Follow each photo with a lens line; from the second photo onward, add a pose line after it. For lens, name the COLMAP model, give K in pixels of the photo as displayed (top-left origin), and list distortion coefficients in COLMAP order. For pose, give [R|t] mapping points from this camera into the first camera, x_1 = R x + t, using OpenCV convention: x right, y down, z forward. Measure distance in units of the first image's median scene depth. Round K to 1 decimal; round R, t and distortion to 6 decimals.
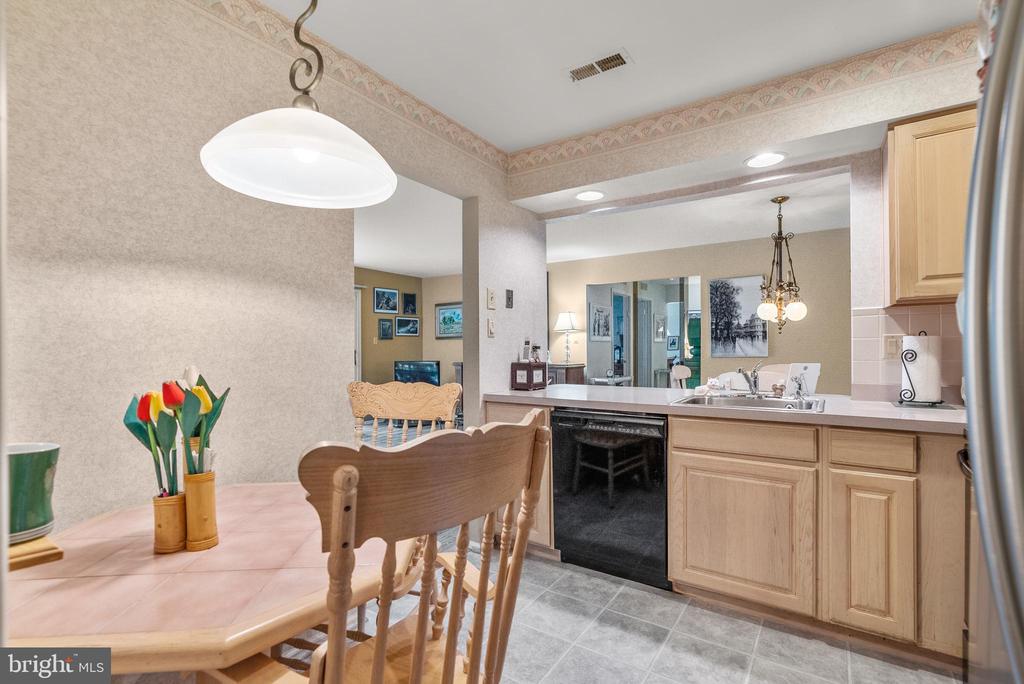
lens RADIAL K [[468.2, 0, 512.6], [0, 468.2, 346.6], [0, 0, 1]] dist [-0.000928, -0.000016]
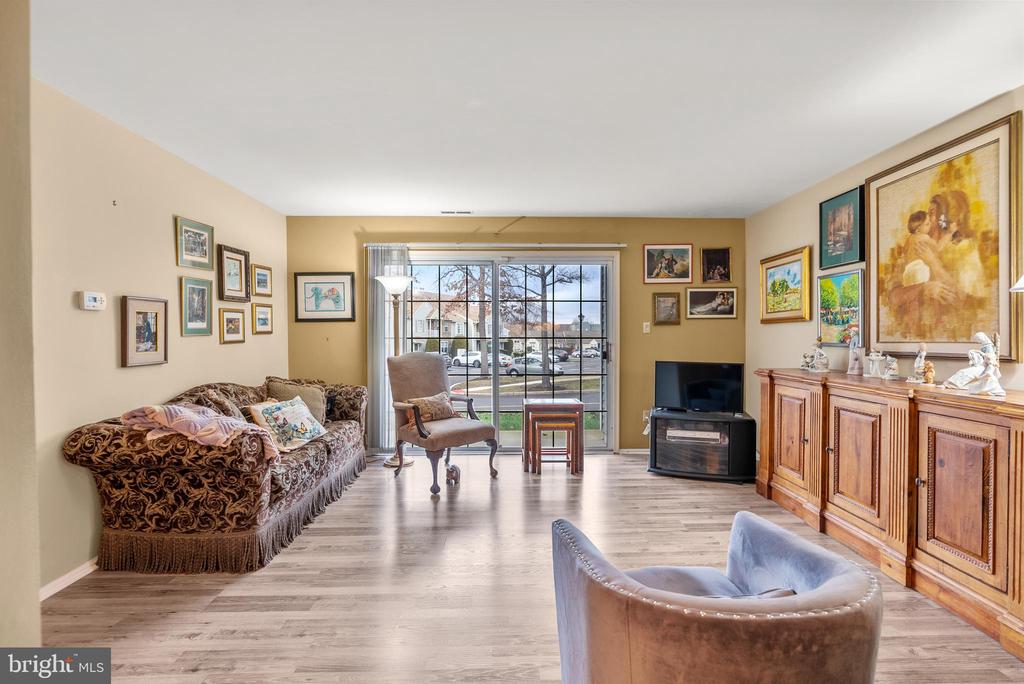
lens RADIAL K [[468.2, 0, 512.9], [0, 468.2, 338.4], [0, 0, 1]] dist [-0.000928, -0.000016]
pose [[0.570509, 0.010790, -0.821221, 0.124803], [0.000546, 0.999908, 0.013516, -0.005866], [0.821291, -0.008160, 0.570451, 0.453808]]
